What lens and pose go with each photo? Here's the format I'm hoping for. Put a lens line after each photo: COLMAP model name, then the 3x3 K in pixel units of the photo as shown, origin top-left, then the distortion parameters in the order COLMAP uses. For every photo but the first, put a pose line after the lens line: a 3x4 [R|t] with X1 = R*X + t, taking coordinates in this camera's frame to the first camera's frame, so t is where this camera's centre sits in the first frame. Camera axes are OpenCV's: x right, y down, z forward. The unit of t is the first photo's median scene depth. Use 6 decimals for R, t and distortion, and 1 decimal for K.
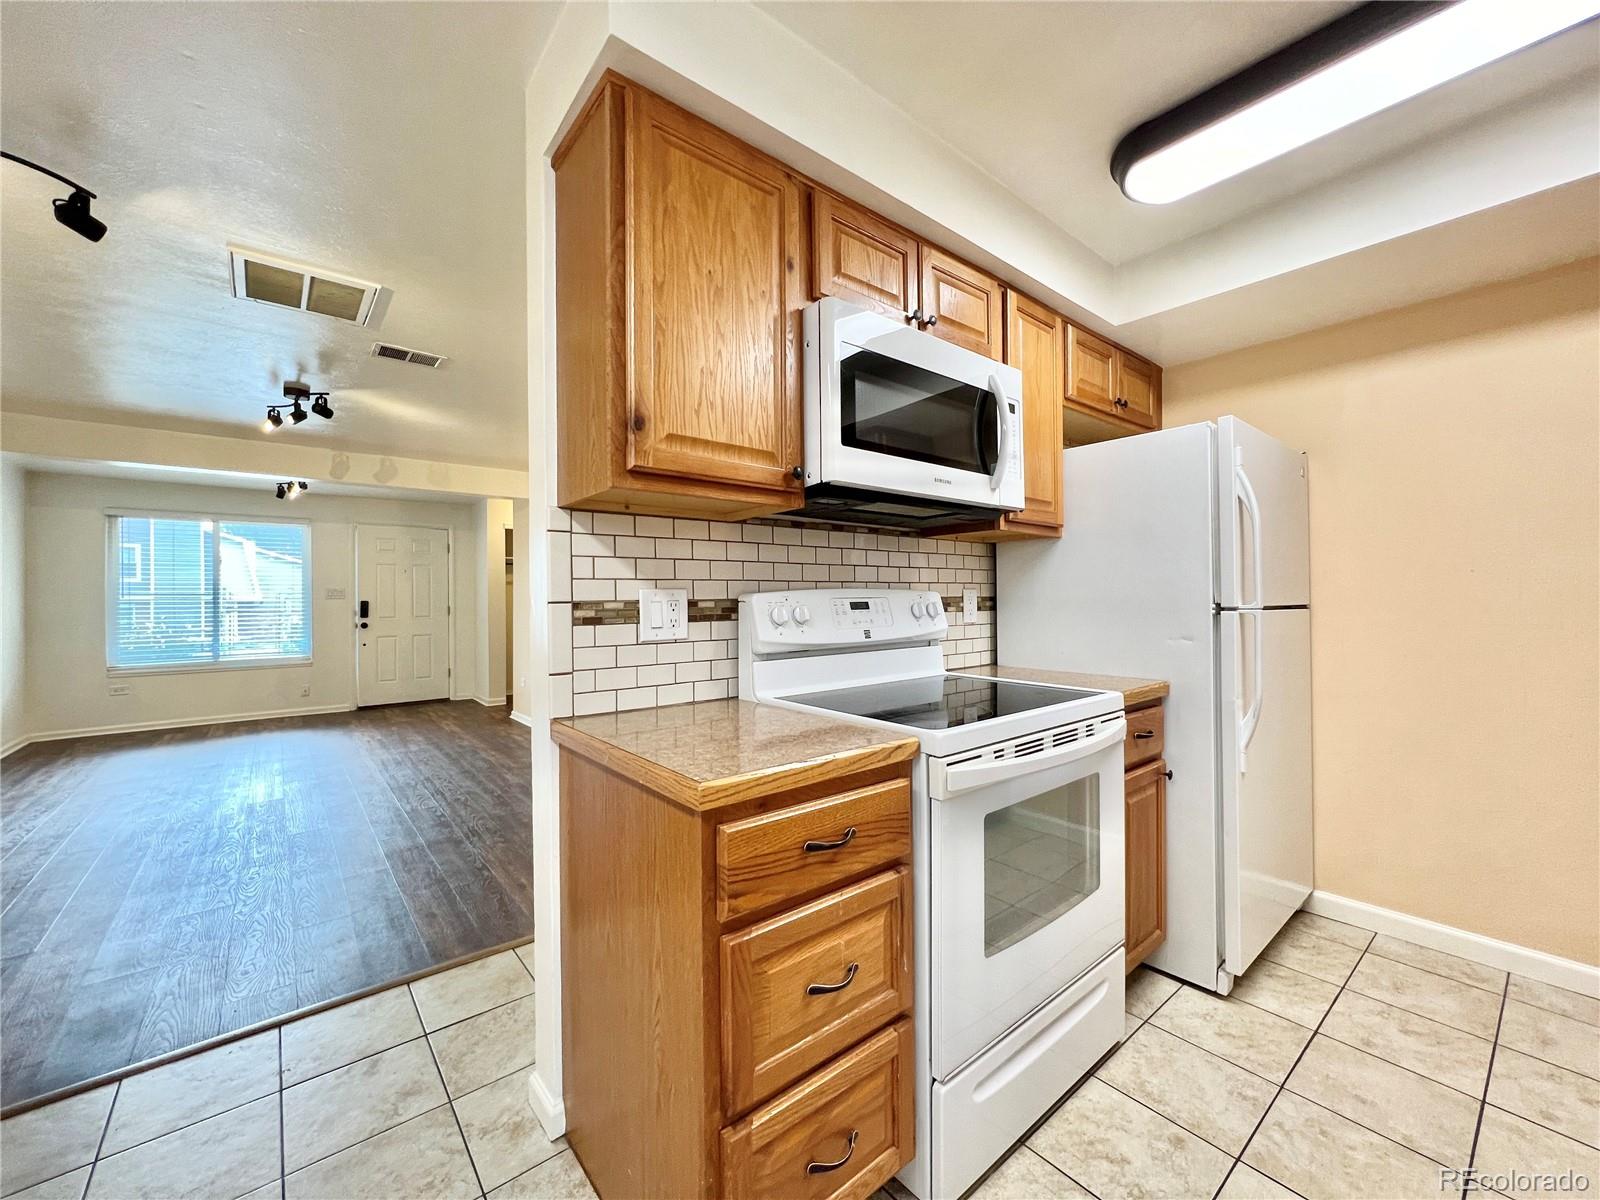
lens RADIAL K [[642.1, 0, 794.8], [0, 642.1, 599.8], [0, 0, 1]] dist [0.001854, 0.000486]
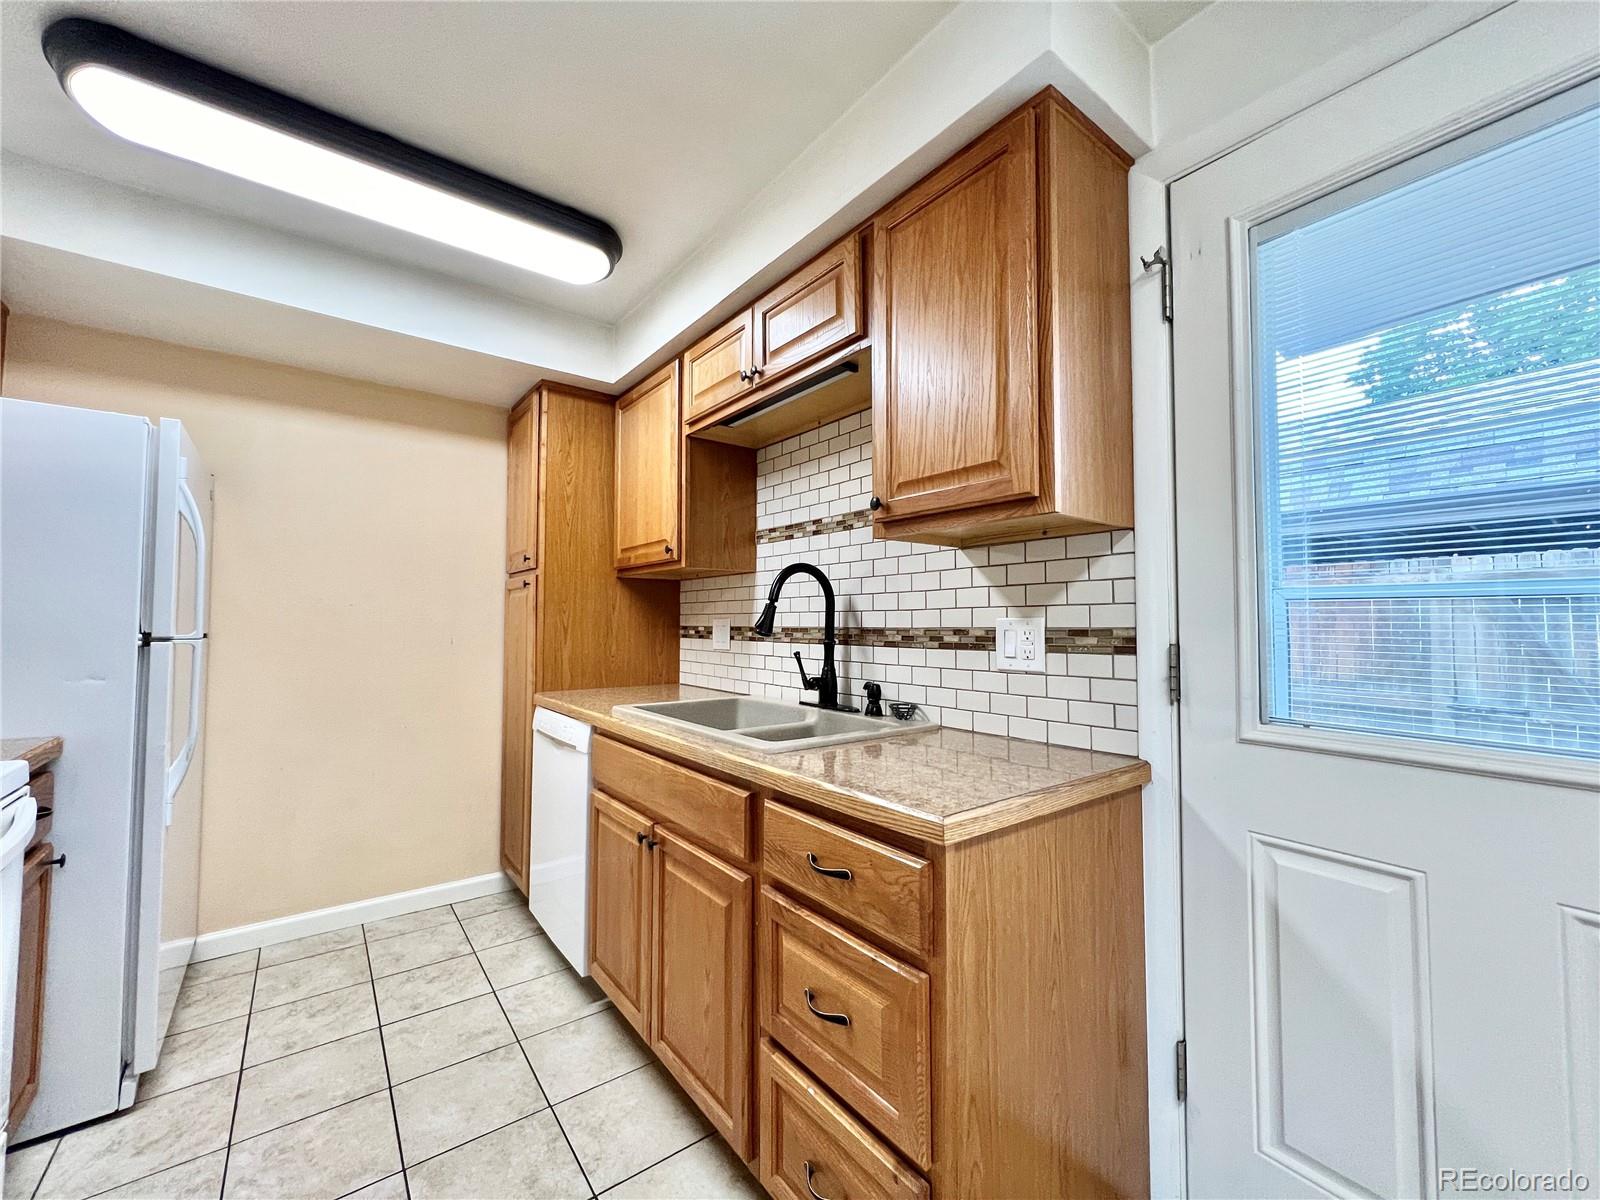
lens RADIAL K [[642.1, 0, 794.8], [0, 642.1, 599.8], [0, 0, 1]] dist [0.001854, 0.000486]
pose [[0.036698, 0.046345, 0.998251, -0.160486], [-0.001163, 0.998925, -0.046334, 0.000176], [-0.999326, 0.000540, 0.036712, 0.114131]]
